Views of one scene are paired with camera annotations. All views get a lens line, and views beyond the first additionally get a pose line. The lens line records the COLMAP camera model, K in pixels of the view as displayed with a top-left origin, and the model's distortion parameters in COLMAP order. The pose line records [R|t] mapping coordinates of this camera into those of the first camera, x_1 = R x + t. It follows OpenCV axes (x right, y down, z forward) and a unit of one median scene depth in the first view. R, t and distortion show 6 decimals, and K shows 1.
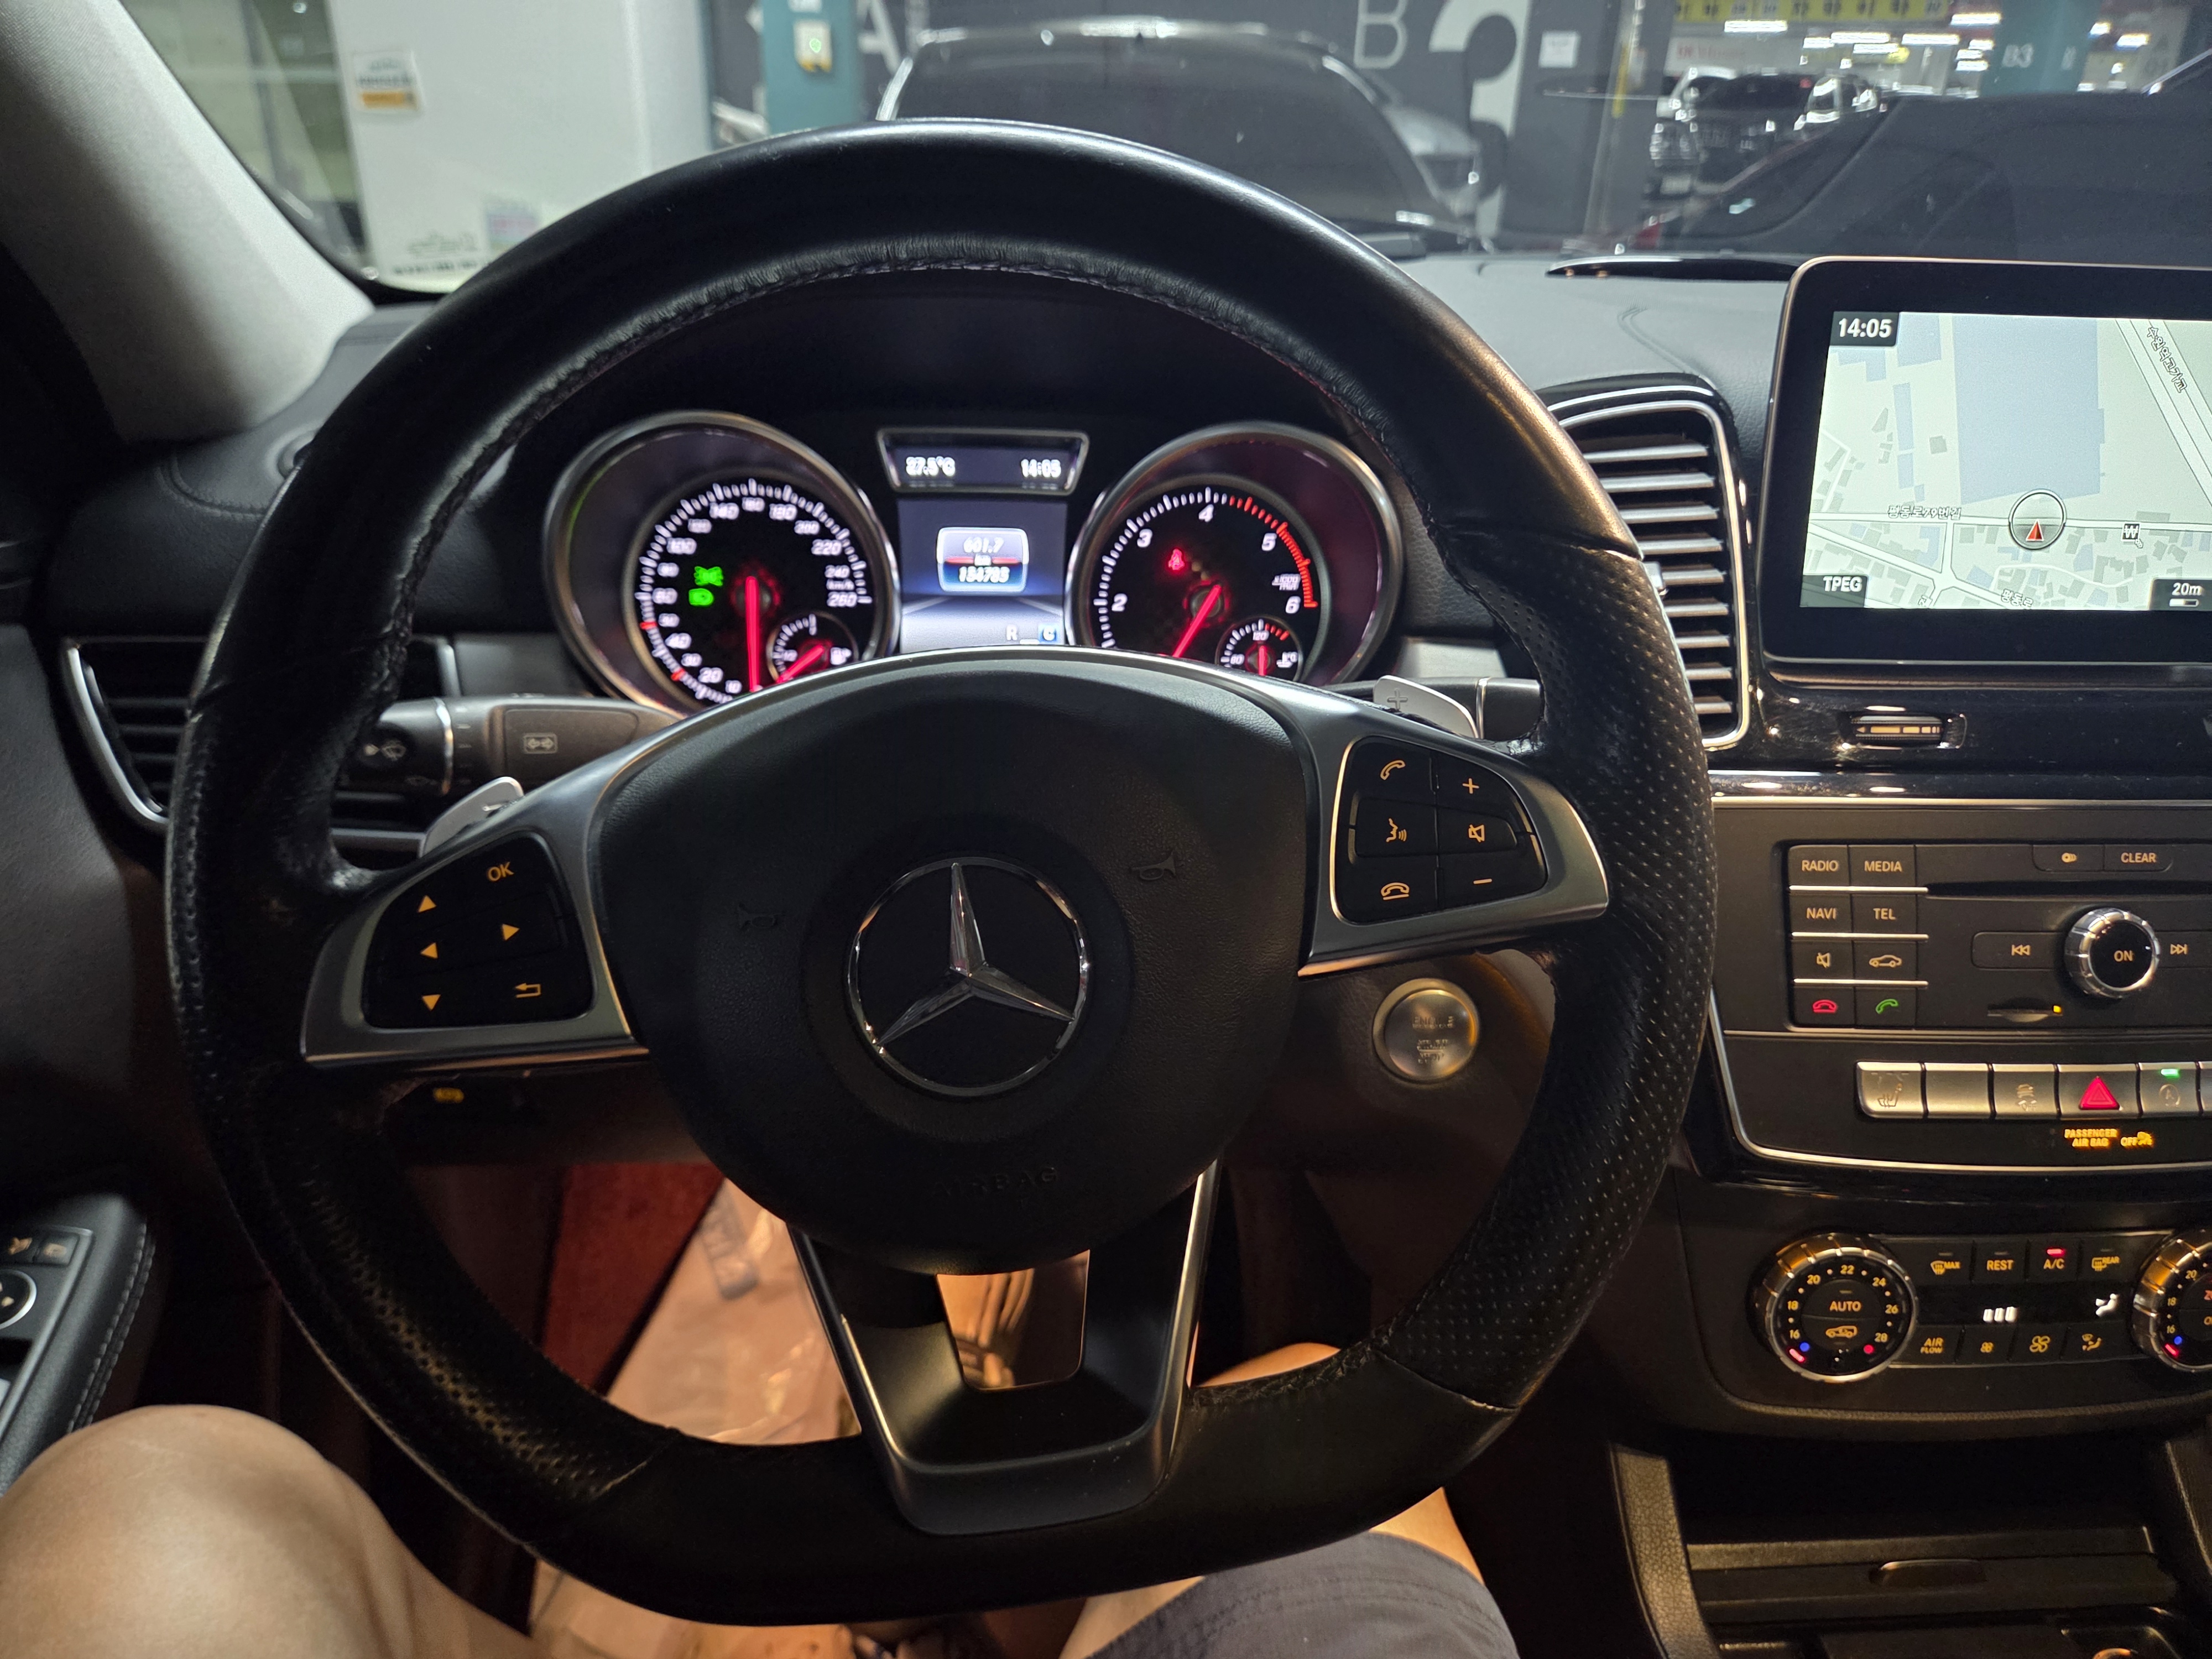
lens RADIAL K [[1493.6, 0, 1090.3], [0, 1493.6, 821.3], [0, 0, 1]] dist [0.057203, -0.064726]
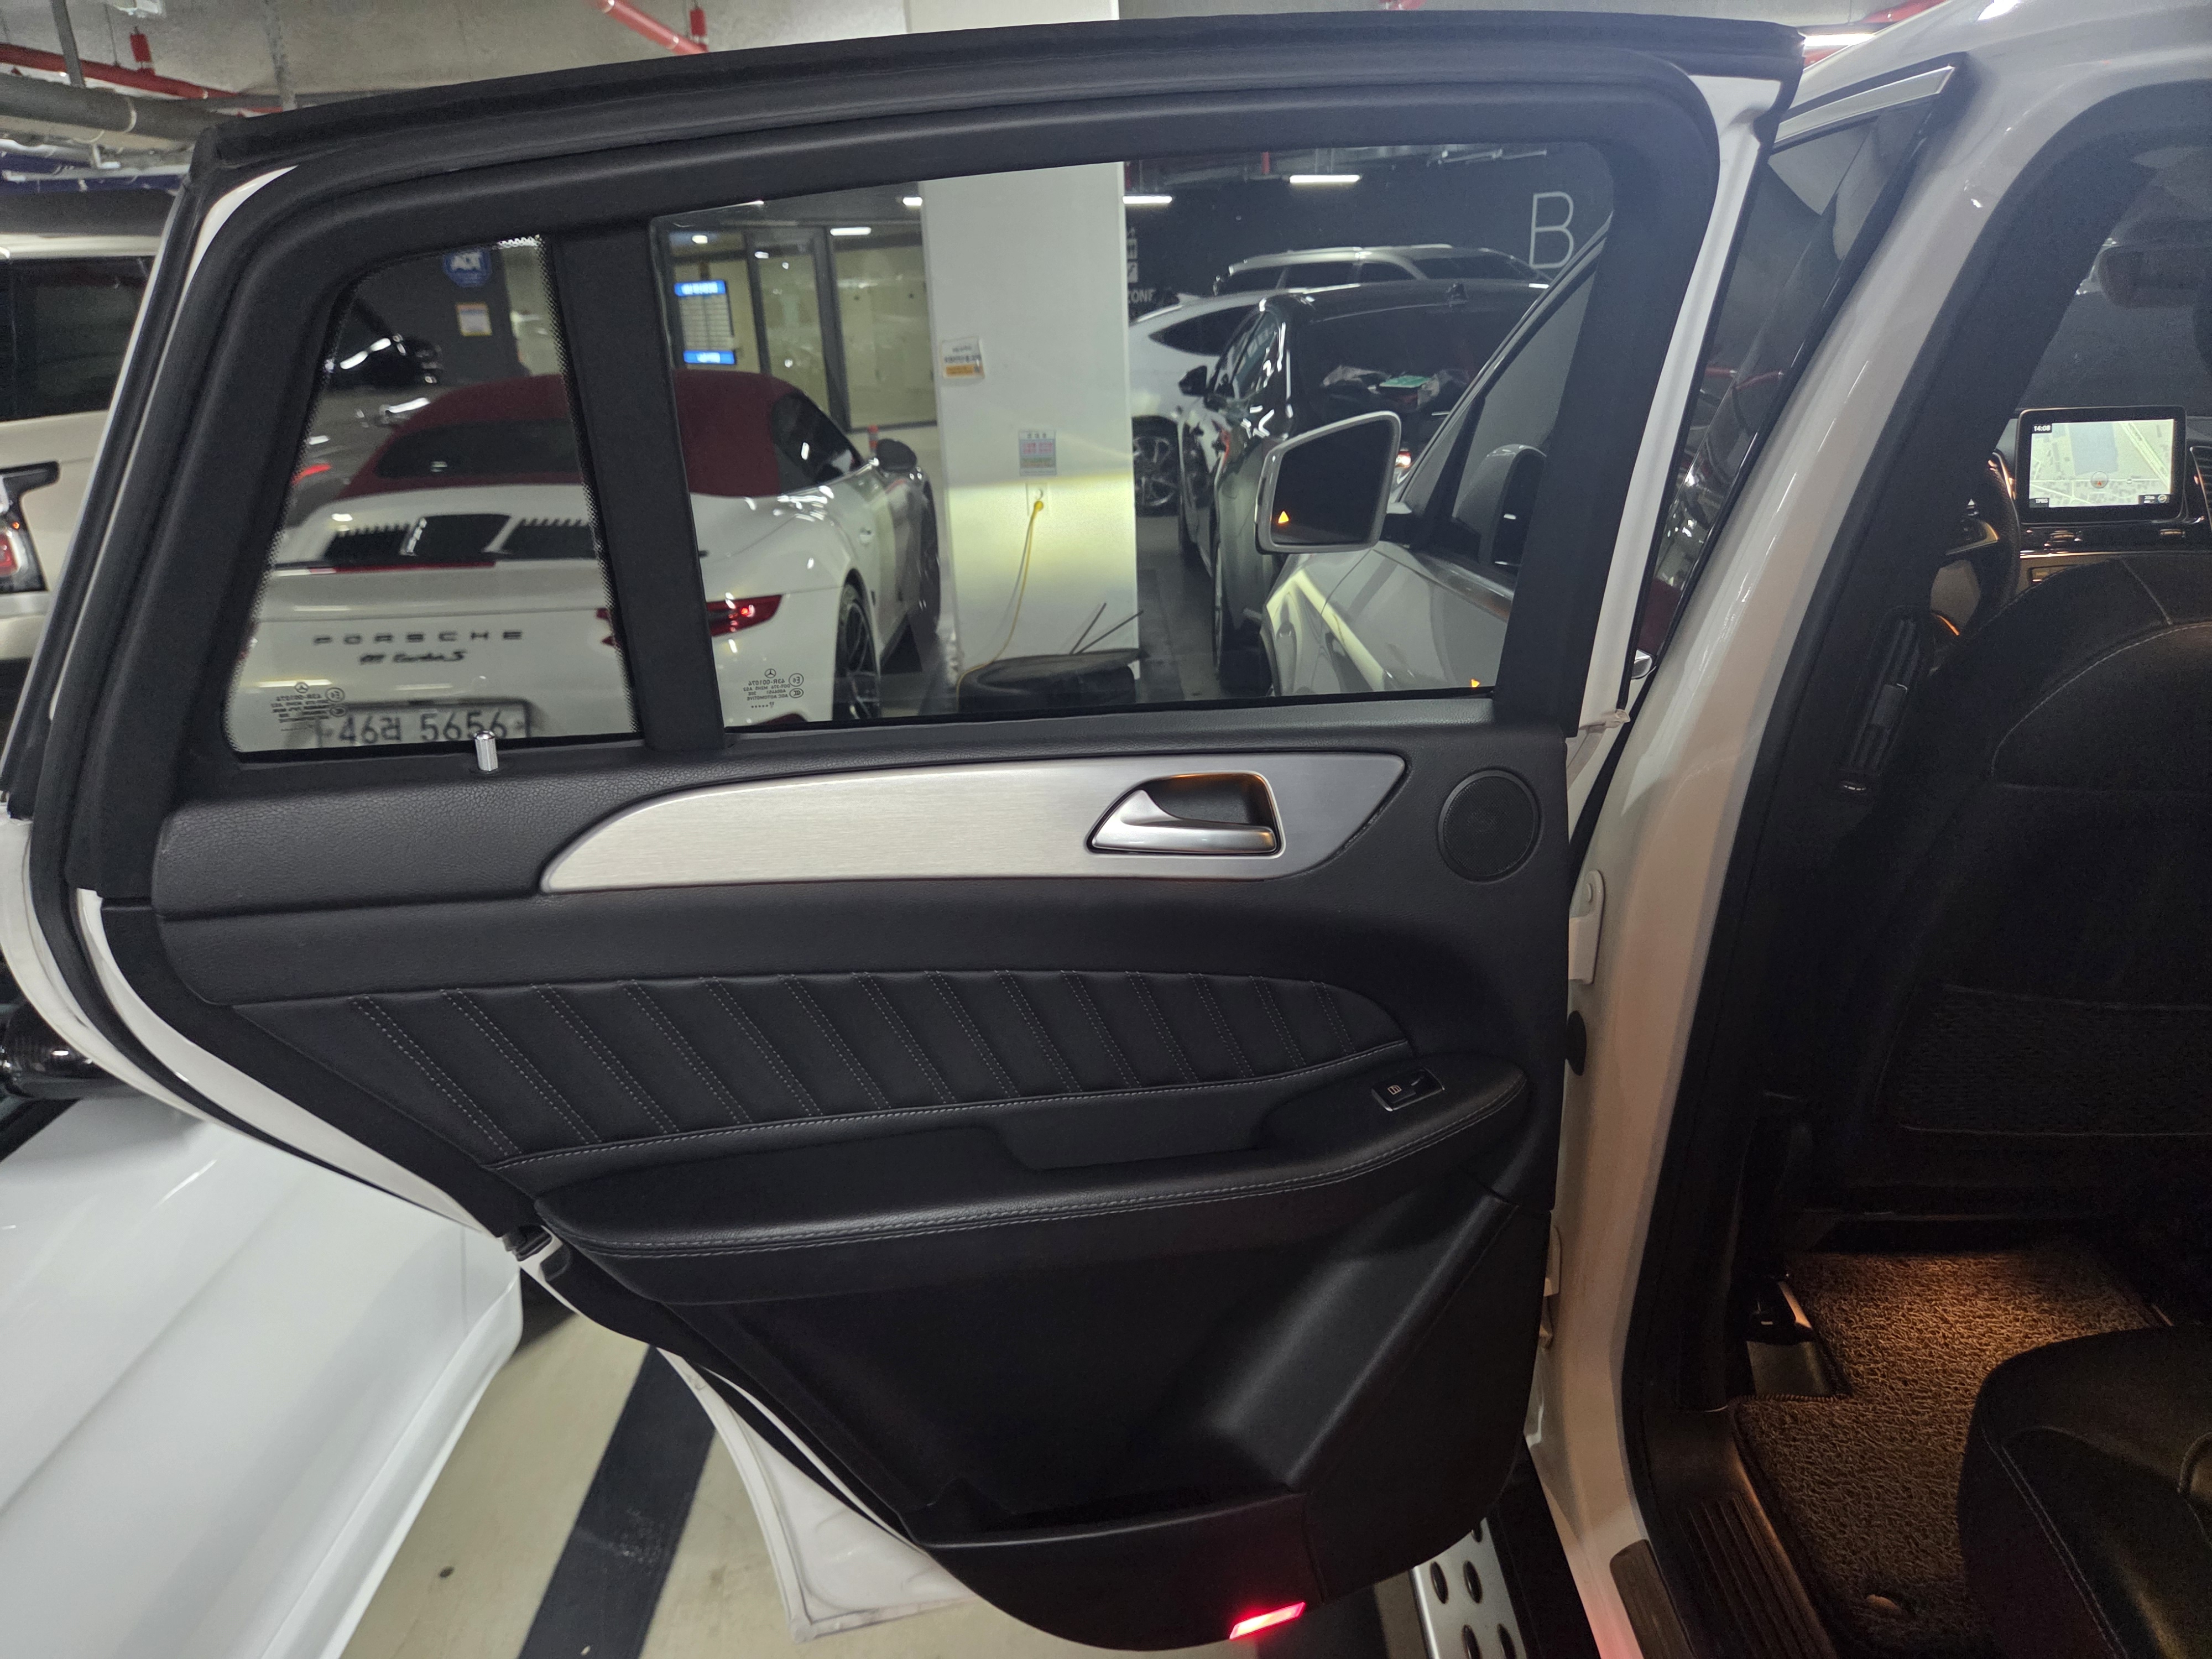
lens RADIAL K [[1466.1, 0, 1089.2], [0, 1466.1, 865.2], [0, 0, 1]] dist [0.063380, -0.055039]
pose [[0.994298, -0.033067, -0.101384, -1.205017], [0.024069, 0.995766, -0.088721, 0.824262], [0.103888, 0.085775, 0.990883, -2.265215]]
